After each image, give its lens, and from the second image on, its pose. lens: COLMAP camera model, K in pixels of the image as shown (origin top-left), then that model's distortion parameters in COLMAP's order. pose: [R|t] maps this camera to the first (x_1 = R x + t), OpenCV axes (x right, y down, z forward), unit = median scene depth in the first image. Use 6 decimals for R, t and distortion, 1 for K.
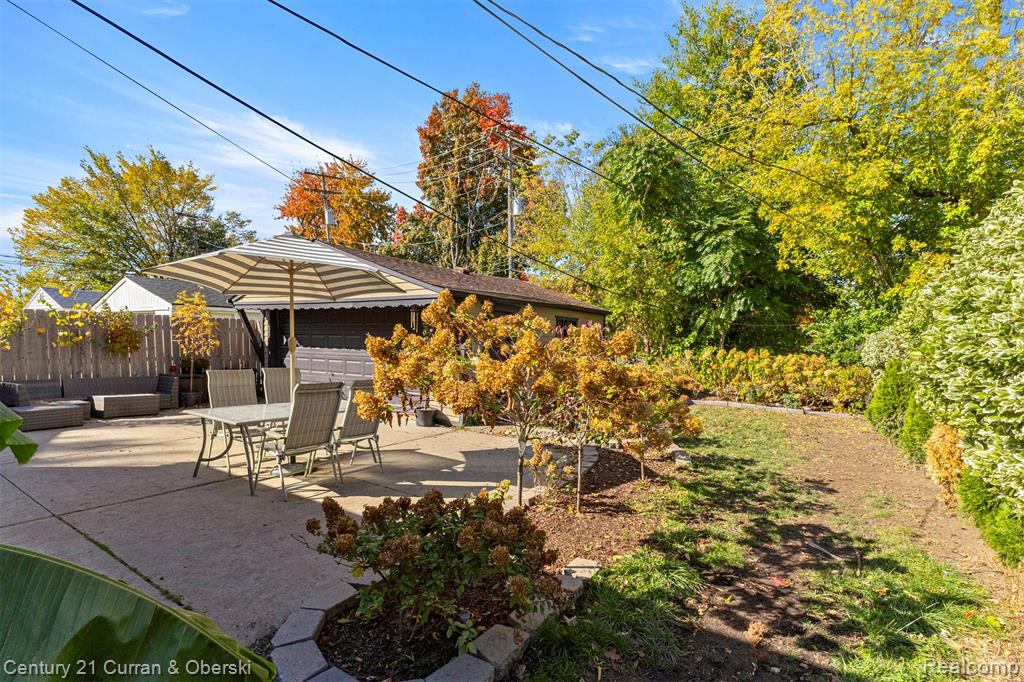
lens RADIAL K [[449.4, 0, 509.1], [0, 449.4, 369.6], [0, 0, 1]] dist [0.007505, 0.000563]
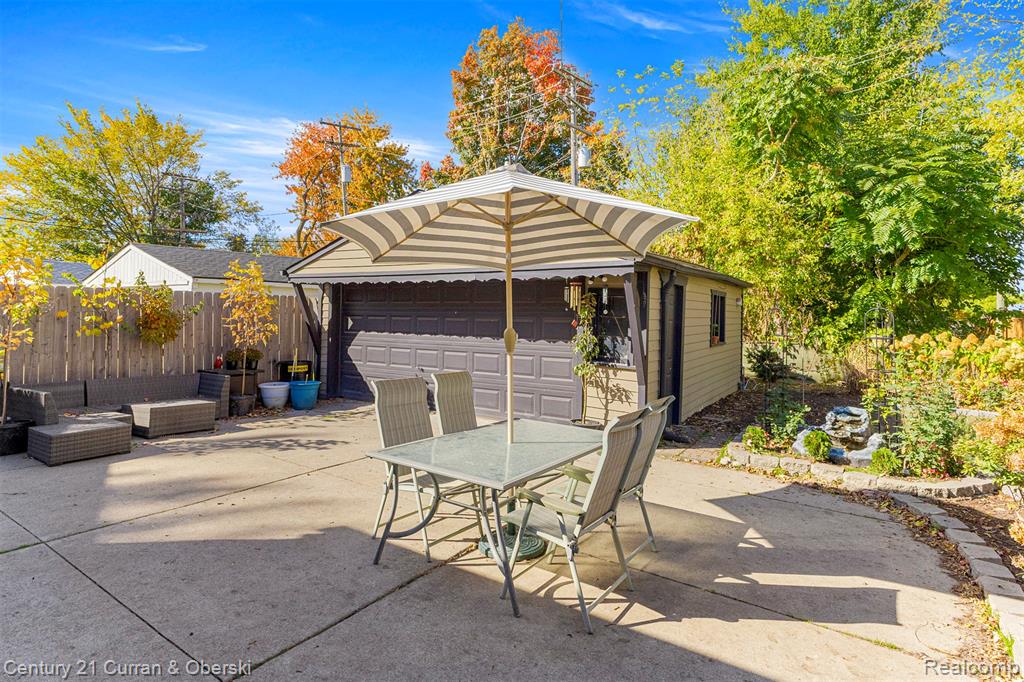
lens RADIAL K [[524.5, 0, 498.8], [0, 524.5, 311.2], [0, 0, 1]] dist [0.018104, -0.005377]
pose [[0.999387, -0.003905, -0.034779, -0.172956], [0.001296, 0.997204, -0.074721, -0.015361], [0.034974, 0.074630, 0.996598, 0.096496]]
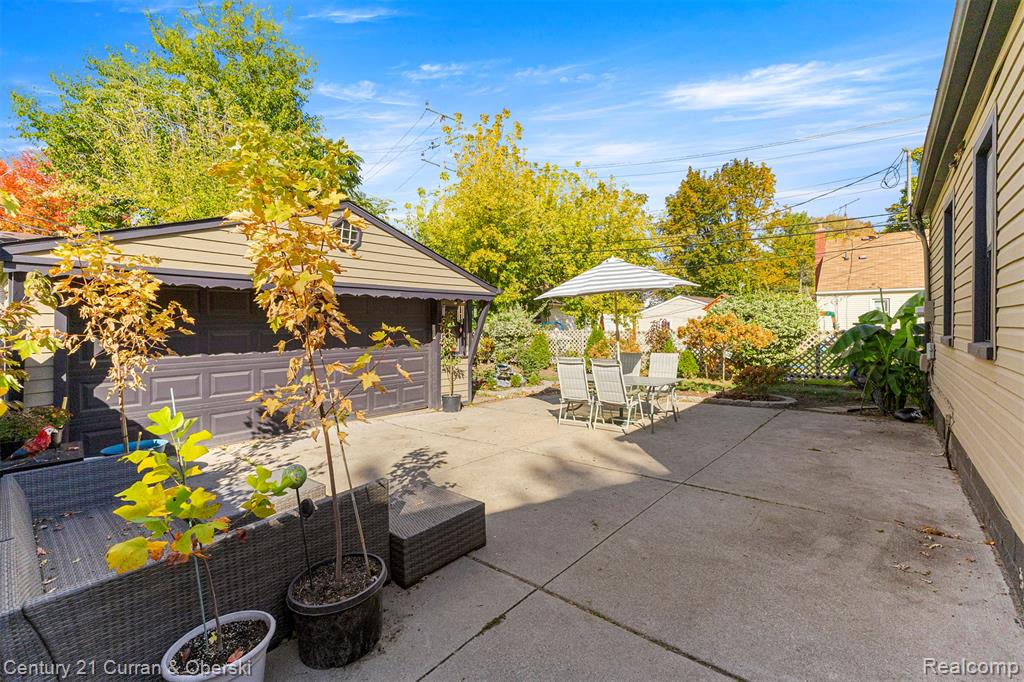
lens RADIAL K [[449.4, 0, 512.1], [0, 449.4, 336.2], [0, 0, 1]] dist [0.007505, 0.000563]
pose [[0.153438, -0.048432, 0.986971, -0.716575], [0.077724, 0.996295, 0.036807, -0.048559], [-0.985097, 0.071064, 0.156634, 0.404752]]
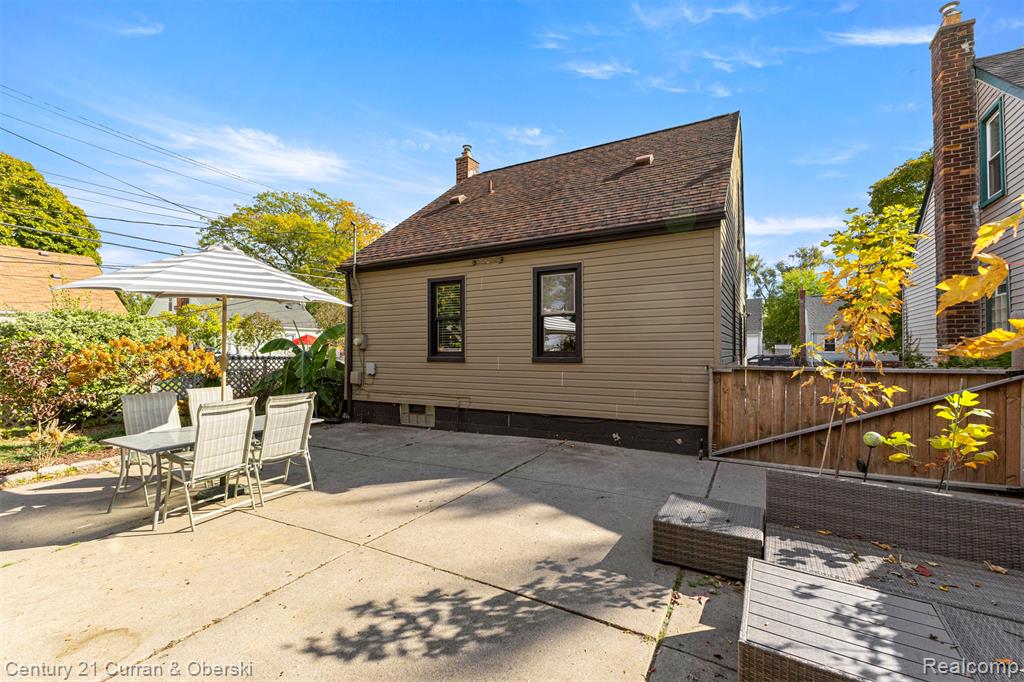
lens RADIAL K [[449.4, 0, 513.5], [0, 449.4, 344.5], [0, 0, 1]] dist [0.007505, 0.000563]
pose [[-0.999115, -0.019056, -0.037491, -0.386206], [-0.021041, 0.998357, 0.053288, -0.058322], [0.036414, 0.054030, -0.997875, 0.726759]]
